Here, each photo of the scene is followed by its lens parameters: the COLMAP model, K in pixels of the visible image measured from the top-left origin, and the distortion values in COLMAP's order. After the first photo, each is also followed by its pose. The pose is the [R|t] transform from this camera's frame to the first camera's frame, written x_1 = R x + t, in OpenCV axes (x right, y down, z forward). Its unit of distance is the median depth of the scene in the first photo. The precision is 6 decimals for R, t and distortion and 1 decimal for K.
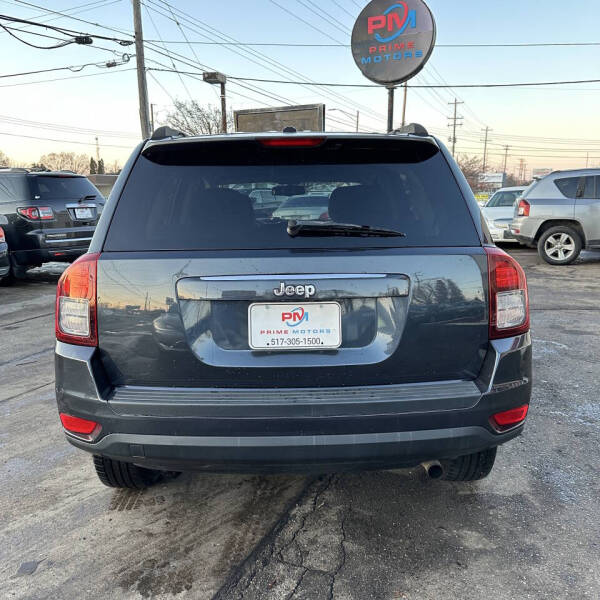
lens RADIAL K [[559.8, 0, 300.0], [0, 559.8, 300.0], [0, 0, 1]] dist [0.084249, -0.148861]
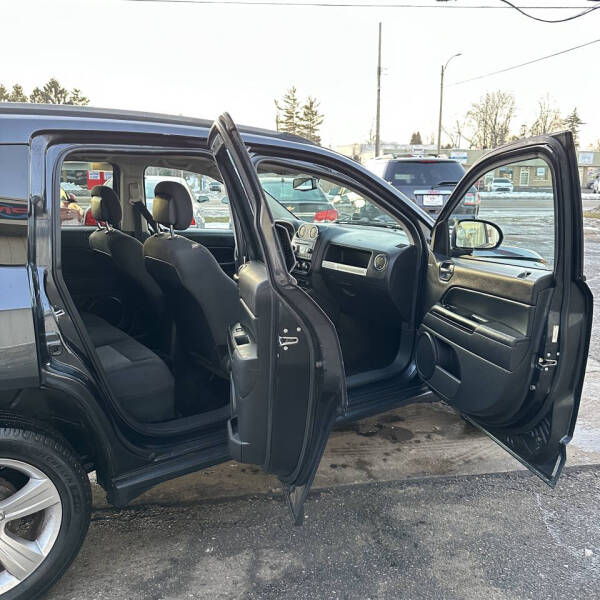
lens RADIAL K [[559.8, 0, 300.0], [0, 559.8, 300.0], [0, 0, 1]] dist [0.084249, -0.148861]
pose [[0.567345, 0.191868, -0.800816, 0.420927], [-0.165548, 0.979198, 0.117323, -0.089062], [0.806668, 0.066010, 0.587306, 0.379370]]
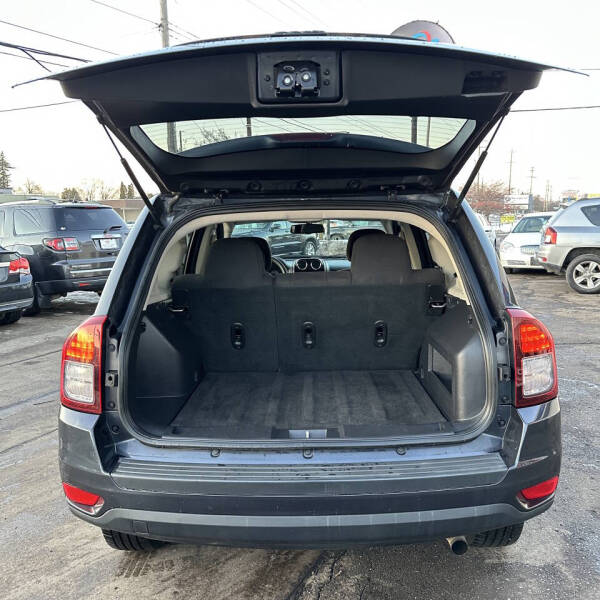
lens RADIAL K [[561.5, 0, 307.7], [0, 561.5, 292.3], [0, 0, 1]] dist [0.054506, -0.073752]
pose [[0.999502, -0.000680, -0.031559, 0.006514], [-0.000920, 0.998716, -0.050648, -0.022672], [0.031553, 0.050651, 0.998218, 0.012840]]
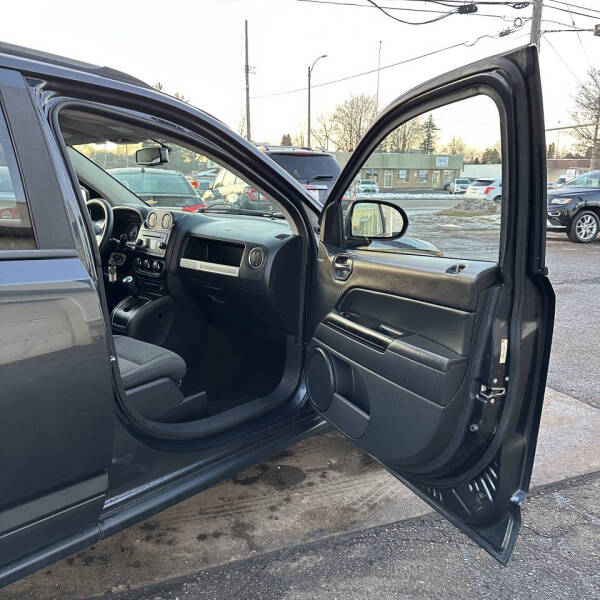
lens RADIAL K [[561.7, 0, 300.0], [0, 561.7, 300.0], [0, 0, 1]] dist [0.079517, -0.120786]
pose [[0.732755, 0.165930, -0.659953, 0.339560], [-0.150054, 0.985343, 0.081135, -0.083159], [0.663743, 0.039576, 0.746913, 0.458388]]
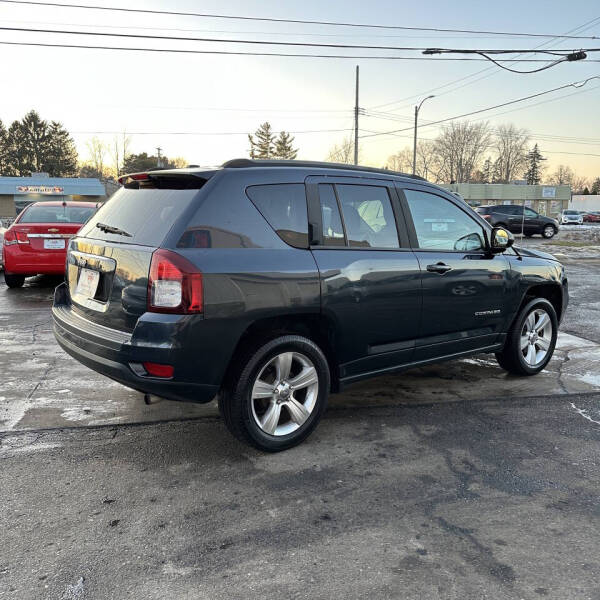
lens RADIAL K [[559.8, 0, 300.0], [0, 559.8, 300.0], [0, 0, 1]] dist [0.084249, -0.148861]
pose [[0.609299, 0.143140, -0.779914, 0.511900], [-0.162468, 0.985241, 0.053898, -0.030101], [0.776118, 0.093871, 0.623562, 0.120495]]
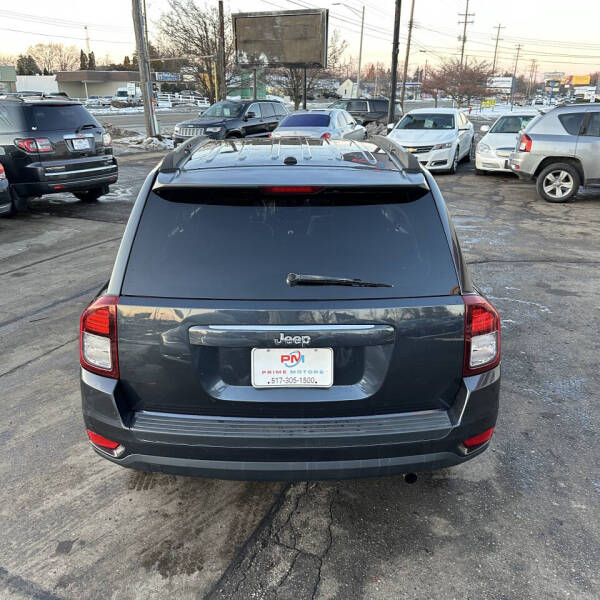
lens RADIAL K [[559.7, 0, 299.6], [0, 559.7, 291.8], [0, 0, 1]] dist [0.098370, -0.197629]
pose [[0.999836, 0.017424, 0.004874, -0.000800], [-0.017965, 0.988009, 0.153345, -0.081783], [-0.002143, -0.153408, 0.988161, -0.030565]]
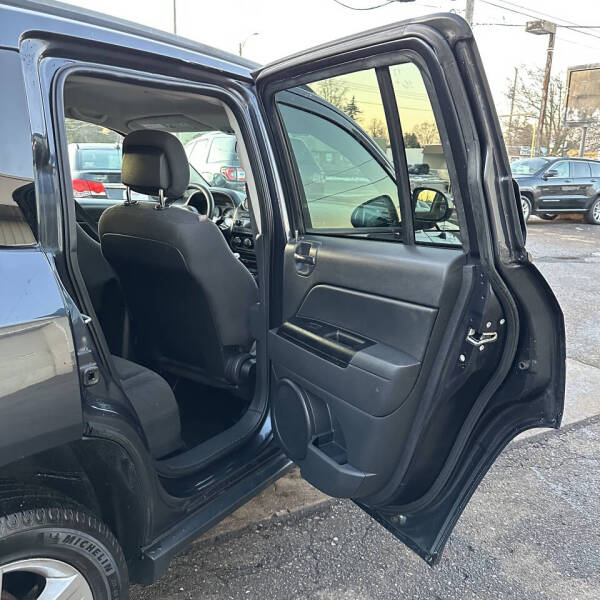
lens RADIAL K [[567.4, 0, 300.0], [0, 567.4, 300.0], [0, 0, 1]] dist [0.013536, -0.027390]
pose [[0.816494, 0.179709, -0.548673, 0.280785], [-0.153429, 0.983691, 0.093870, -0.063246], [0.556594, 0.007538, 0.830751, 0.333677]]
